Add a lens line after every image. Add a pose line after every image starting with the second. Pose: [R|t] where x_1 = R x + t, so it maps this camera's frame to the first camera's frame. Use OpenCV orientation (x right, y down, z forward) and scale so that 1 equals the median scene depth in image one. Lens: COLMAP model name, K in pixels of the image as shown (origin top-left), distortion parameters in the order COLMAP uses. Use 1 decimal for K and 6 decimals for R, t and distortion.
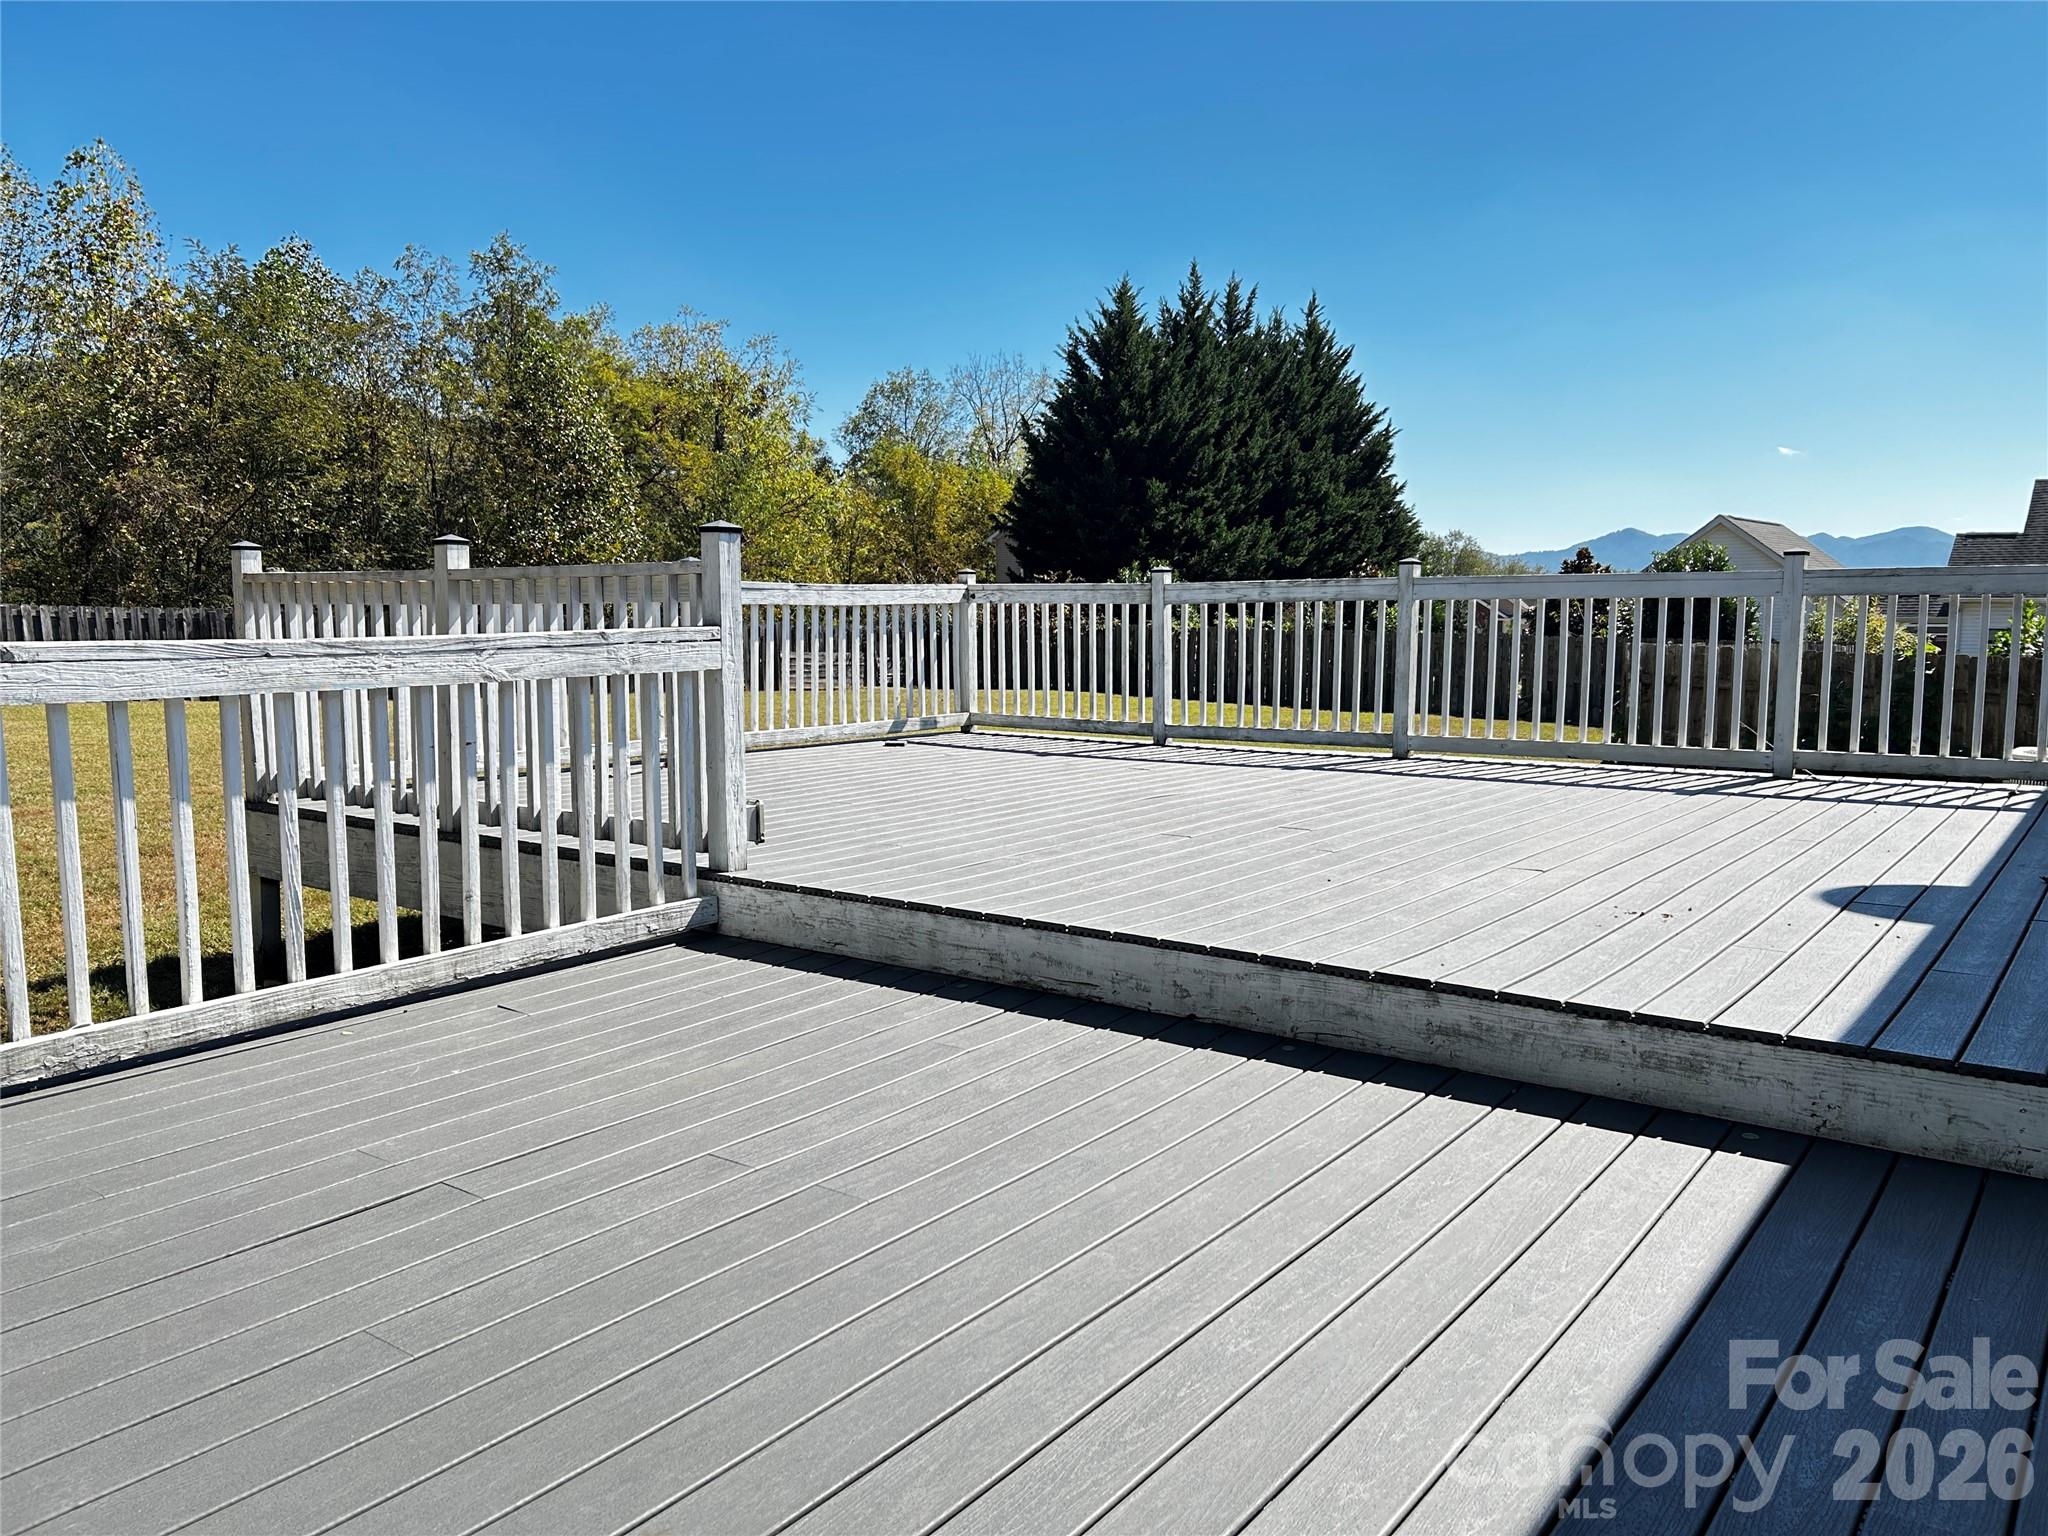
lens RADIAL K [[1544.2, 0, 1019.1], [0, 1544.2, 778.9], [0, 0, 1]] dist [0.052273, -0.059759]
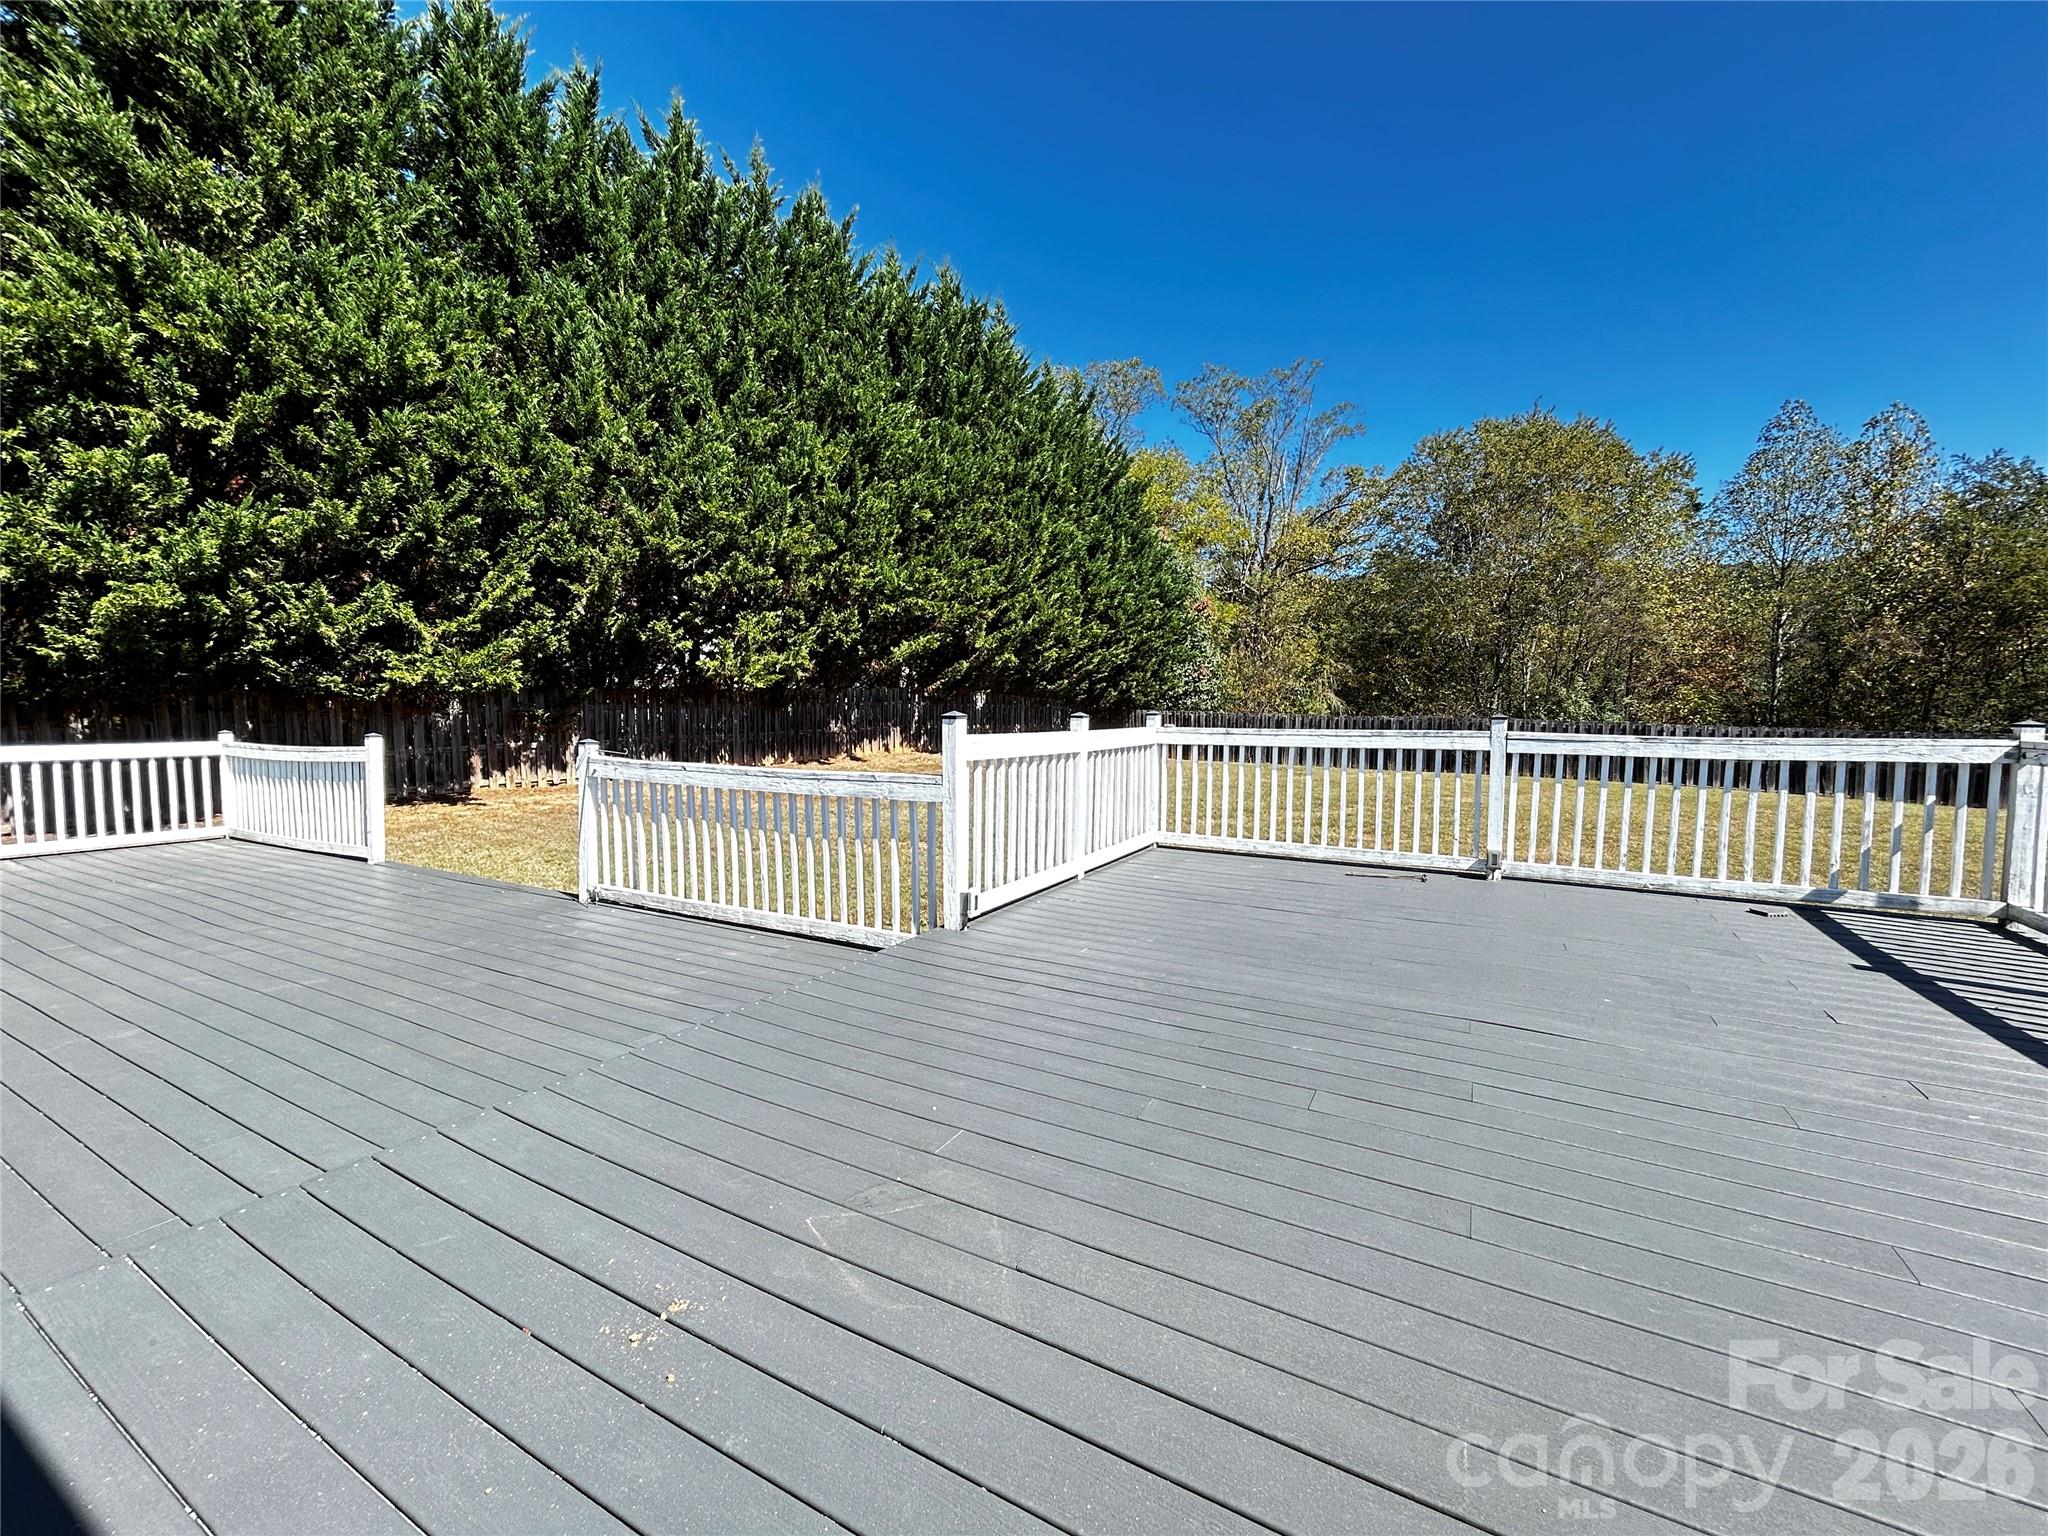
lens RADIAL K [[834.8, 0, 1019.8], [0, 834.8, 760.1], [0, 0, 1]] dist [-0.002529, 0.001069]
pose [[0.138878, 0.063149, -0.988294, 0.074534], [-0.117230, 0.991996, 0.046912, -0.018188], [0.983346, 0.109342, 0.145169, 0.104527]]
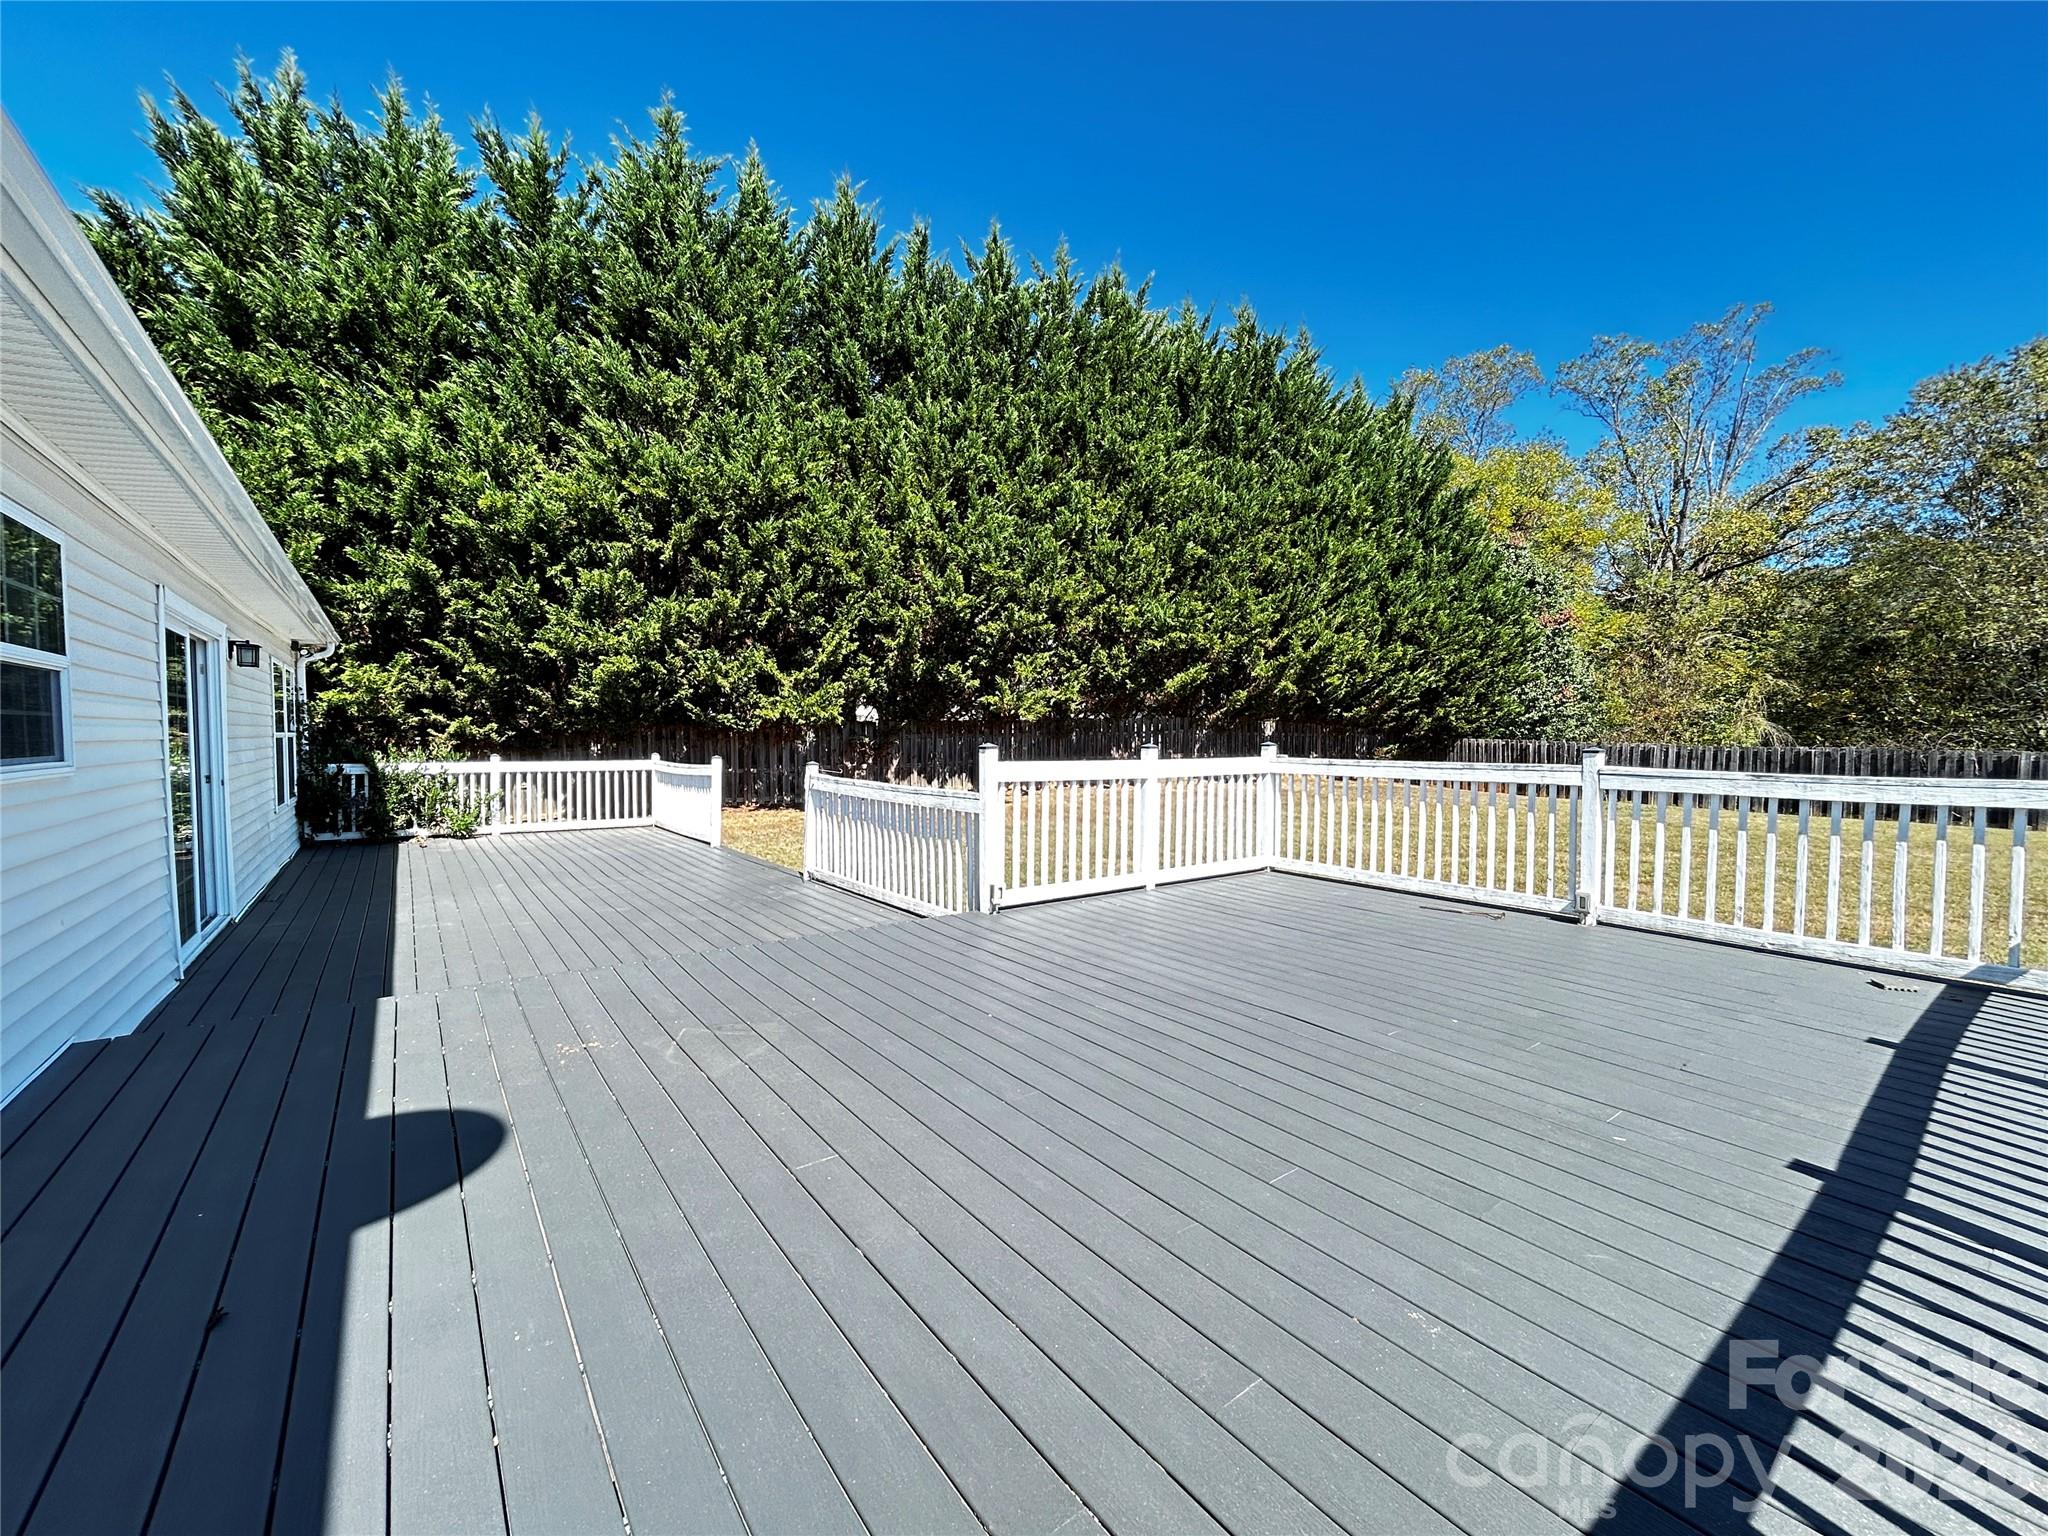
lens RADIAL K [[834.8, 0, 1015.8], [0, 834.8, 754.0], [0, 0, 1]] dist [-0.002529, 0.001069]
pose [[-0.285890, 0.023294, -0.957979, 0.095974], [-0.112628, 0.991959, 0.057732, -0.024326], [0.951621, 0.124400, -0.280968, 0.149085]]
